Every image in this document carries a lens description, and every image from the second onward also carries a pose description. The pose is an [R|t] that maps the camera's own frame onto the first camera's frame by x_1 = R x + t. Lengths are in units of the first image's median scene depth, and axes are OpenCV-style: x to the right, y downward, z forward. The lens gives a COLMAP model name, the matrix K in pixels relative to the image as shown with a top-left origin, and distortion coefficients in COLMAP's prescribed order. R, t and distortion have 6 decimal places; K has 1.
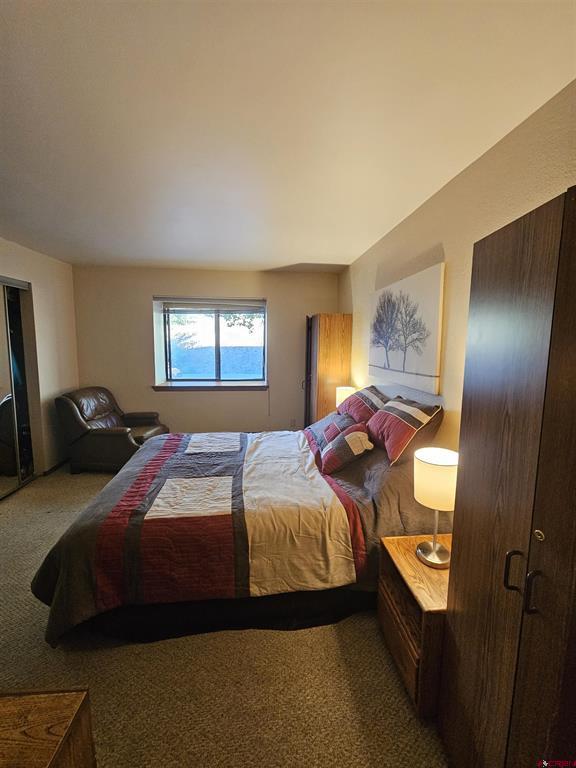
lens RADIAL K [[314.6, 0, 287.5], [0, 314.6, 380.6], [0, 0, 1]] dist [0.003082, -0.001026]
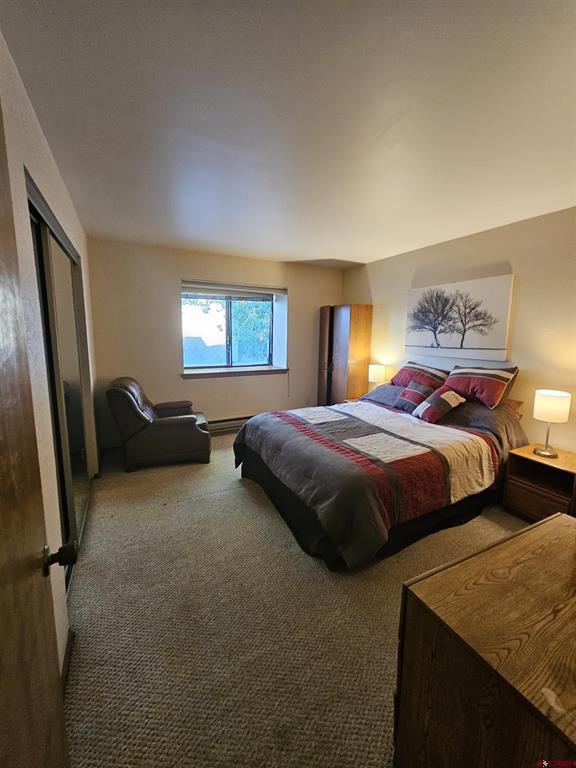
lens RADIAL K [[314.6, 0, 289.2], [0, 314.6, 381.7], [0, 0, 1]] dist [0.003082, -0.001026]
pose [[0.926782, -0.058928, 0.370948, -0.931439], [0.045566, 0.997961, 0.044689, 0.024686], [-0.372826, -0.024514, 0.927578, -0.026233]]
